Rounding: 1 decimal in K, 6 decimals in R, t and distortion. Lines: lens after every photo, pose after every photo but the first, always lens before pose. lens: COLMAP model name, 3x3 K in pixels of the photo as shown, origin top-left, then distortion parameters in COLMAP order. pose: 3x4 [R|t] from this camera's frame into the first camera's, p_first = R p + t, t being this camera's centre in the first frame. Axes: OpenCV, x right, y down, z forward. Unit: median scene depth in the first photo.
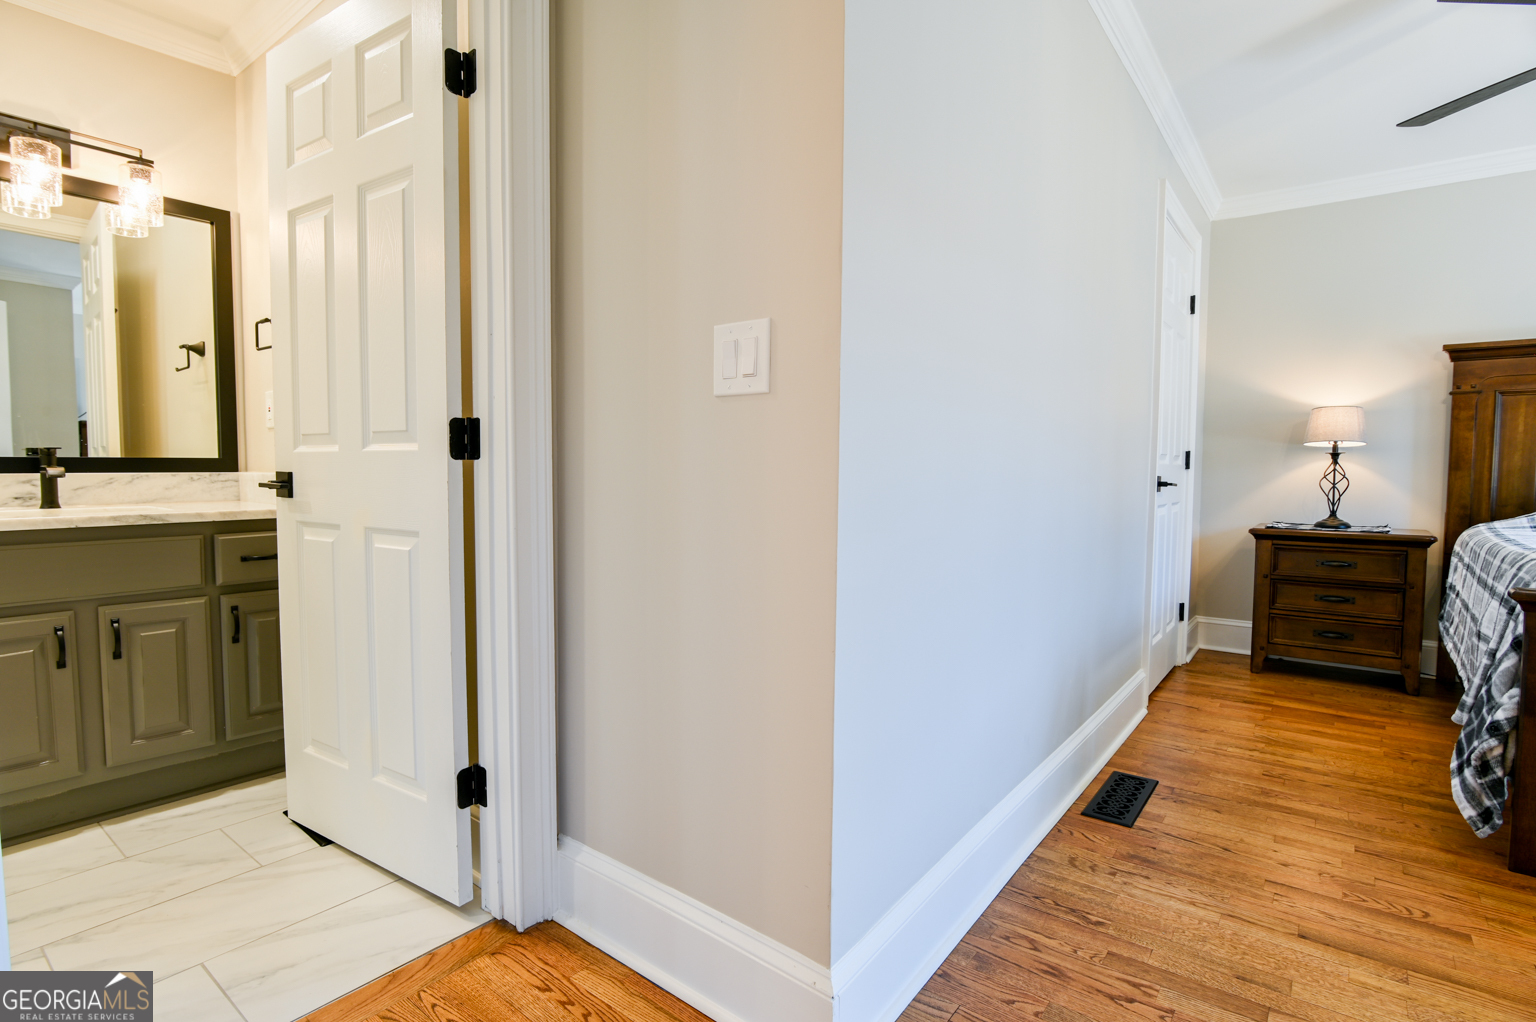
lens RADIAL K [[750.0, 0, 775.3], [0, 750.0, 507.5], [0, 0, 1]] dist [-0.022250, 0.000048]
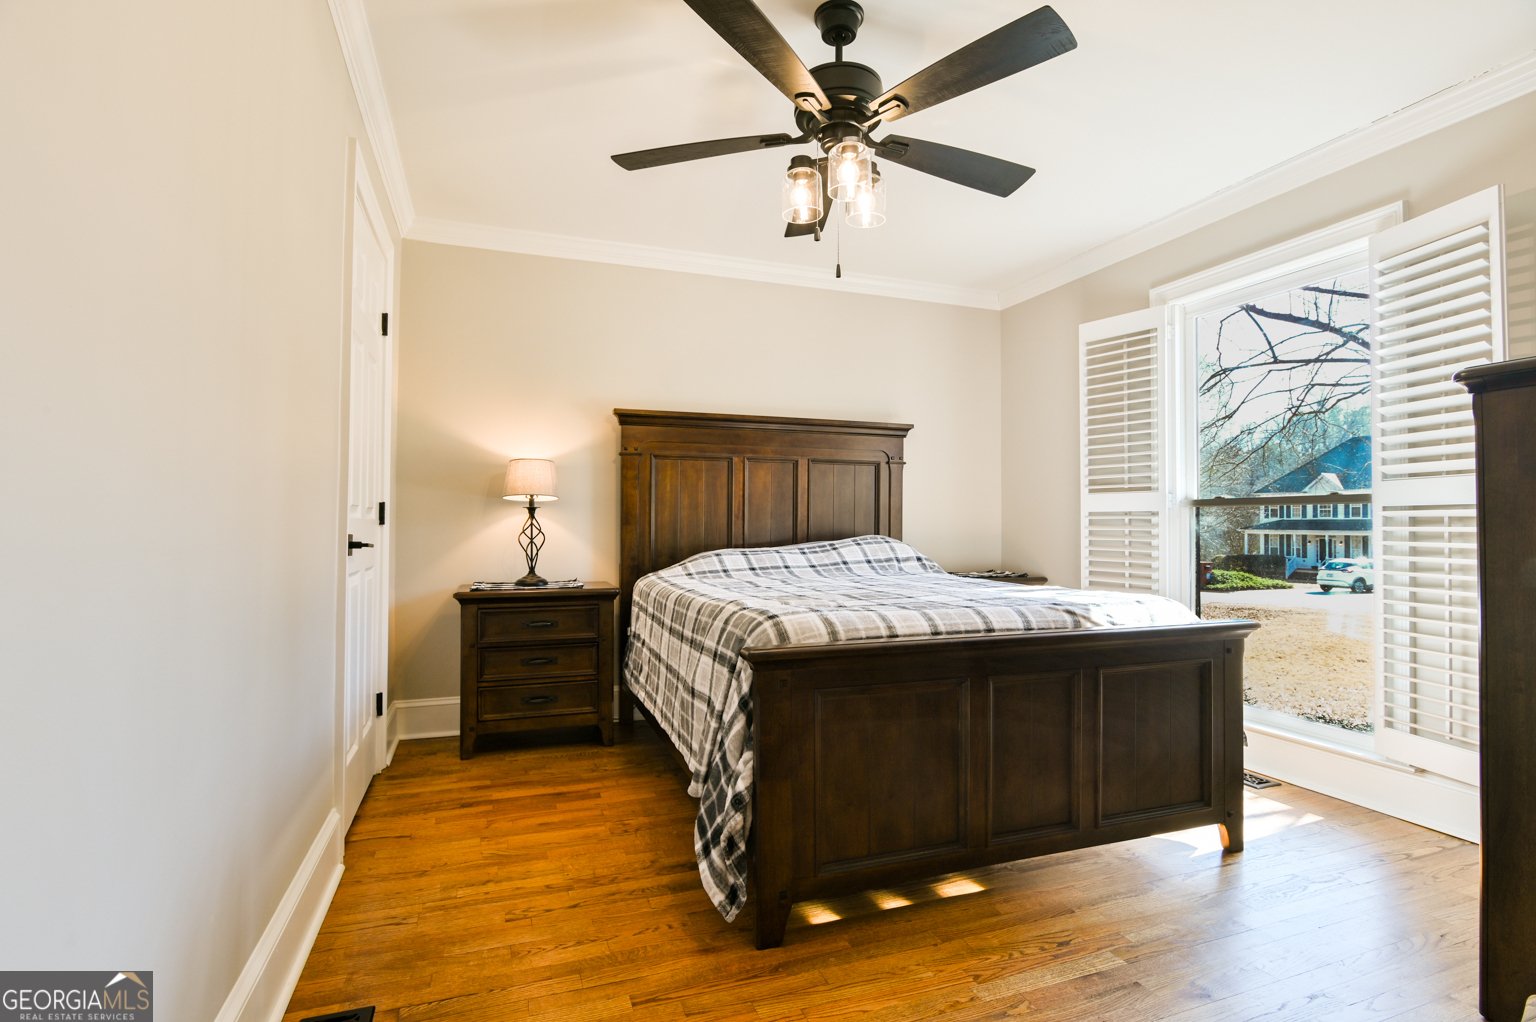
lens RADIAL K [[750.0, 0, 764.9], [0, 750.0, 512.9], [0, 0, 1]] dist [-0.022250, 0.000048]
pose [[0.538203, 0.010969, 0.842744, 0.113046], [0.045030, 0.998113, -0.041750, -0.013818], [-0.841612, 0.060419, 0.536693, 0.254911]]
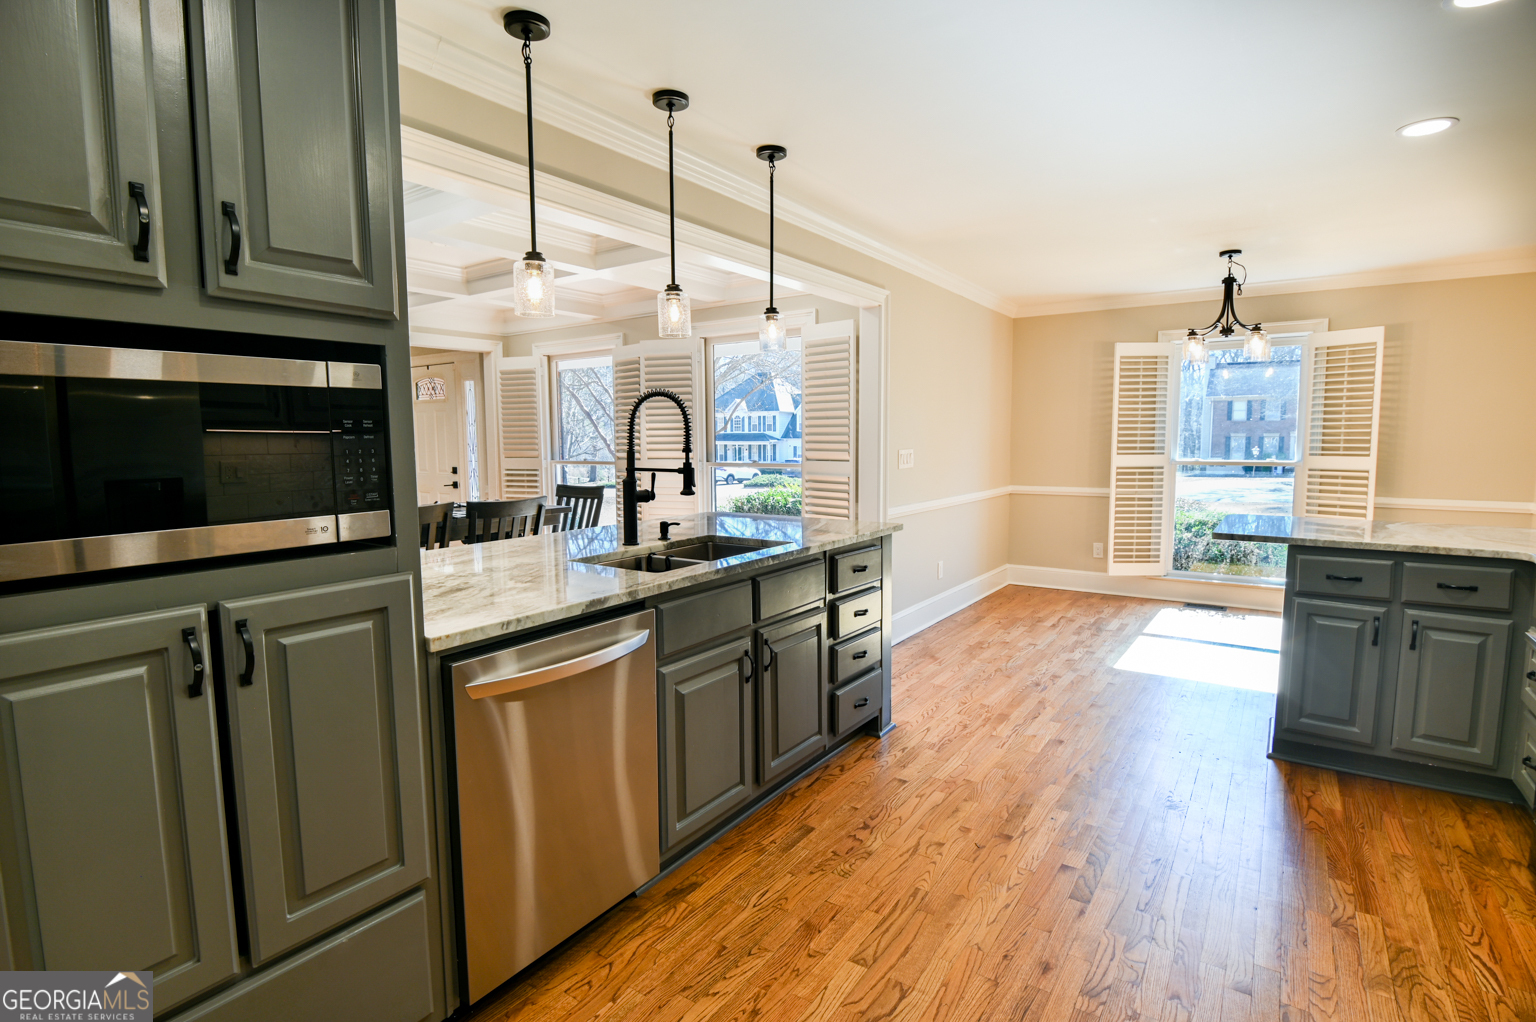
lens RADIAL K [[750.0, 0, 767.8], [0, 750.0, 511.0], [0, 0, 1]] dist [-0.022250, 0.000048]
pose [[-0.043058, -0.102209, 0.993831, -0.015197], [0.060309, 0.992673, 0.104702, -0.050598], [-0.997251, 0.064445, -0.036578, 0.510596]]
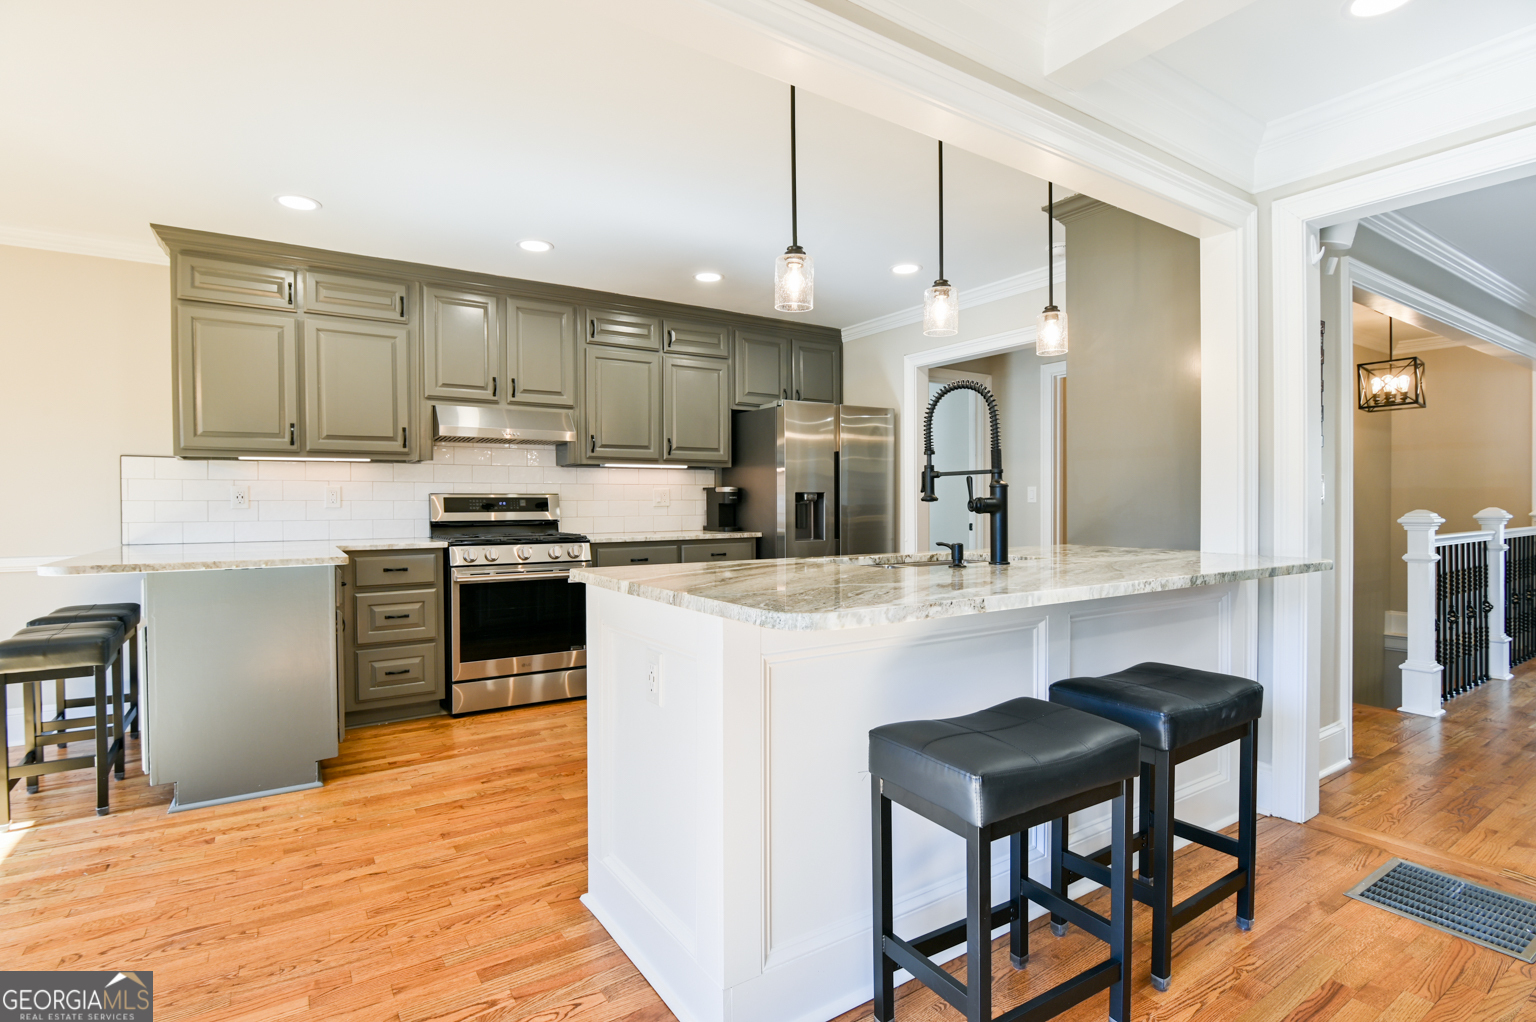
lens RADIAL K [[750.0, 0, 767.7], [0, 750.0, 511.4], [0, 0, 1]] dist [-0.022250, 0.000048]
pose [[-0.330208, 0.006630, -0.943885, 0.340791], [-0.048980, 0.998508, 0.024149, -0.036427], [0.942636, 0.054206, -0.329391, 0.544500]]
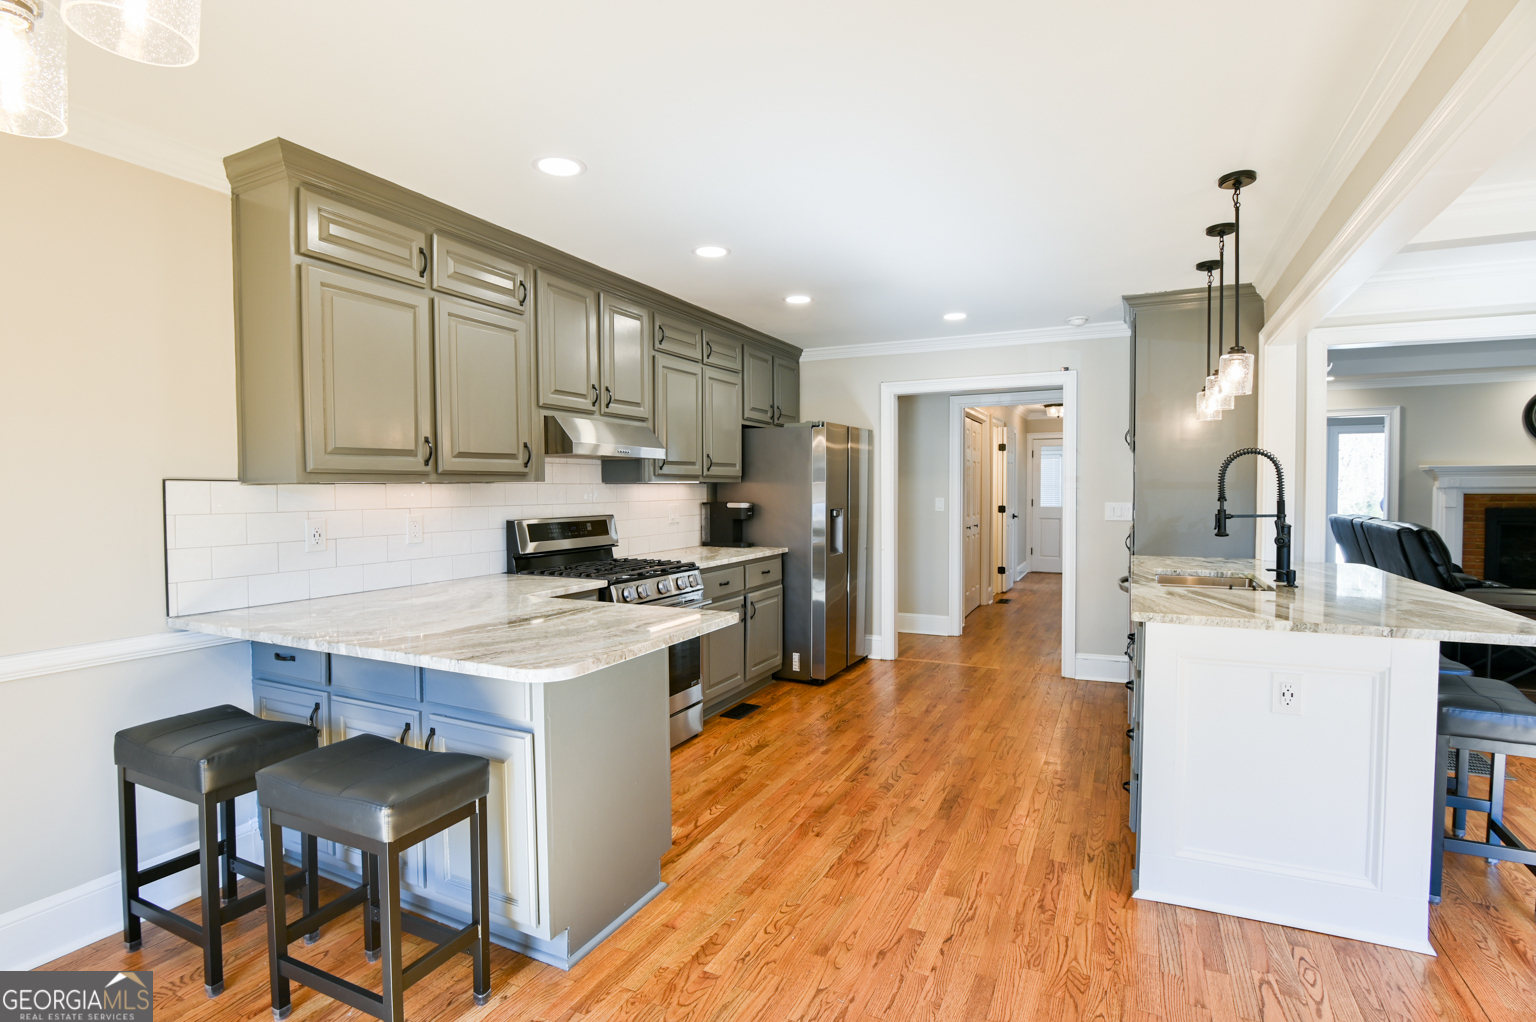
lens RADIAL K [[750.0, 0, 767.4], [0, 750.0, 514.0], [0, 0, 1]] dist [-0.022250, 0.000048]
pose [[0.195541, 0.029470, -0.980253, 0.361185], [-0.049049, 0.998591, 0.020237, -0.040922], [0.979468, 0.044124, 0.196711, 0.346658]]
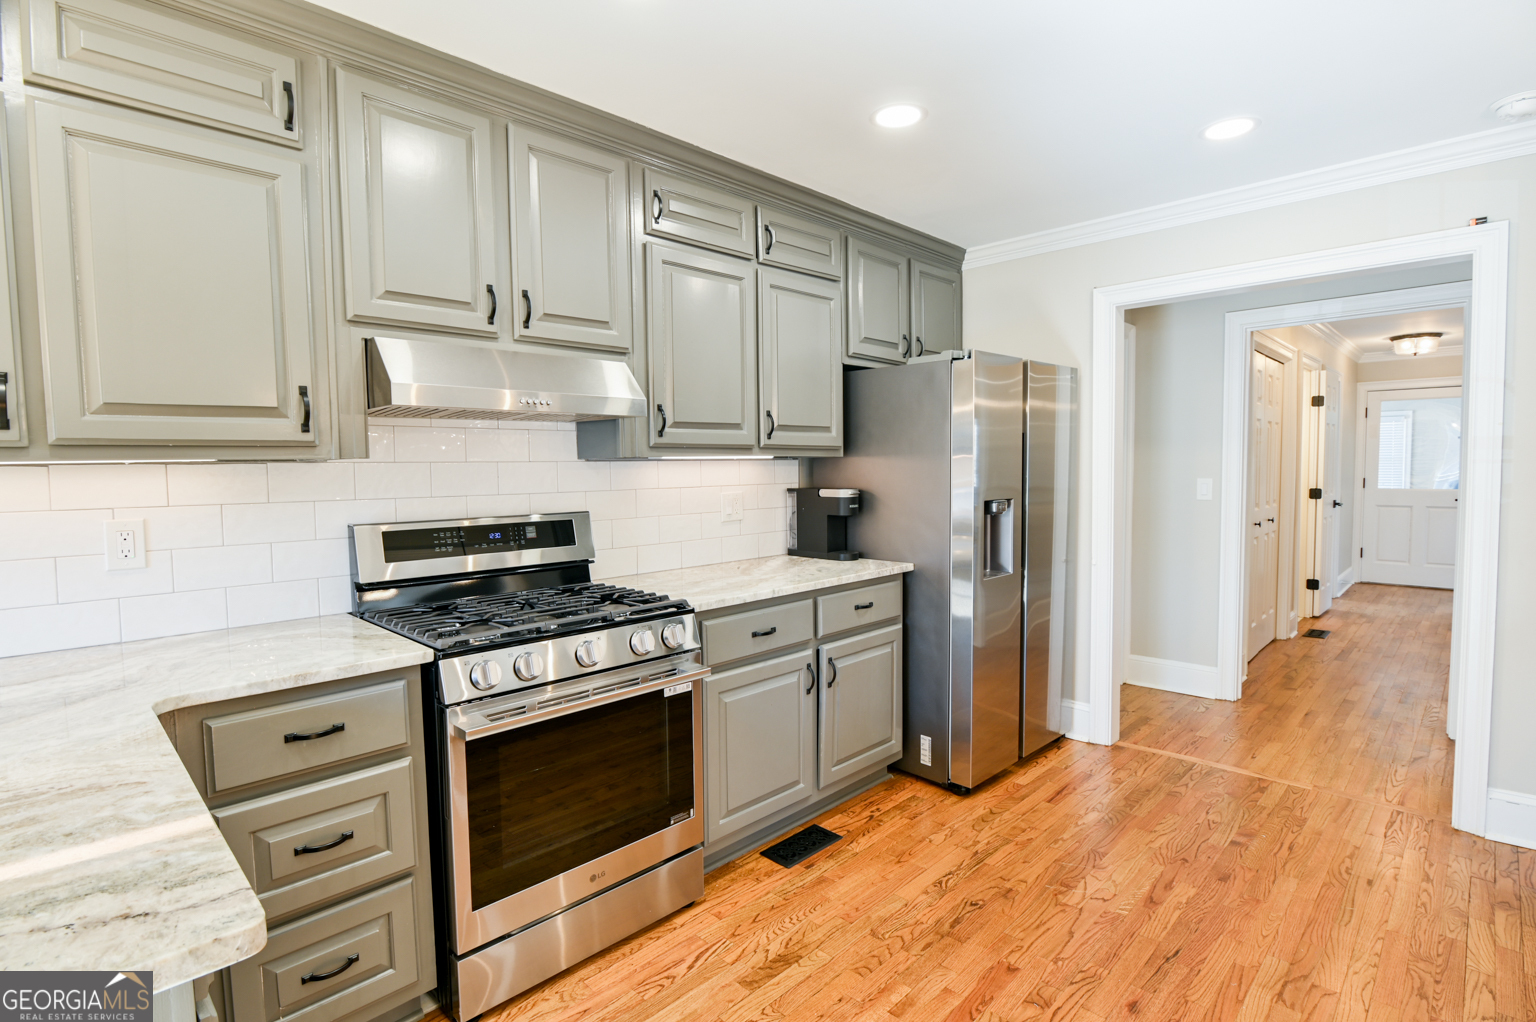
lens RADIAL K [[750.0, 0, 767.6], [0, 750.0, 512.0], [0, 0, 1]] dist [-0.022250, 0.000048]
pose [[-0.127348, 0.056556, -0.990244, 0.232359], [-0.042202, 0.997160, 0.062379, -0.044729], [0.990960, 0.049735, -0.124599, 0.411867]]
